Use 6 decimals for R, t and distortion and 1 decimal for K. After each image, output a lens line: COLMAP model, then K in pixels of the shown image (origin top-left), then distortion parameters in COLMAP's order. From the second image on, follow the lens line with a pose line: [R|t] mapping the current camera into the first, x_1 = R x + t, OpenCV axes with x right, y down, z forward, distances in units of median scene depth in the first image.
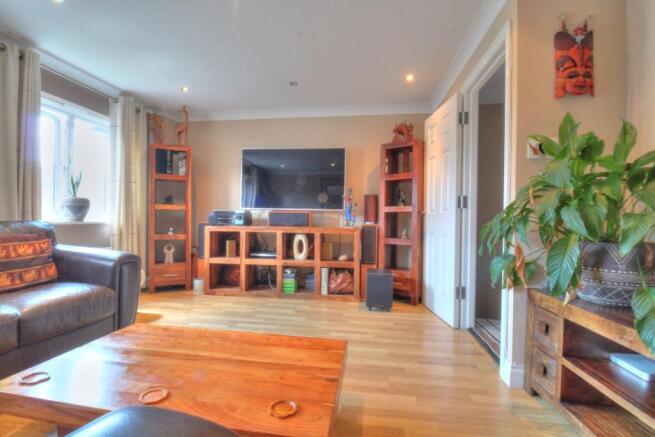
lens RADIAL K [[310.1, 0, 318.7], [0, 310.1, 221.7], [0, 0, 1]] dist [-0.018680, -0.000489]
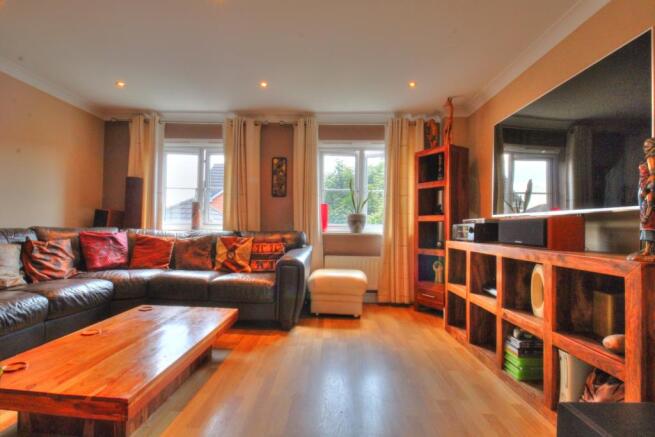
lens RADIAL K [[310.1, 0, 318.7], [0, 310.1, 221.7], [0, 0, 1]] dist [-0.018680, -0.000489]
pose [[0.102260, -0.026105, -0.994415, 0.395031], [-0.025257, 0.999265, -0.028830, -0.004691], [0.994437, 0.028065, 0.101525, 0.627707]]
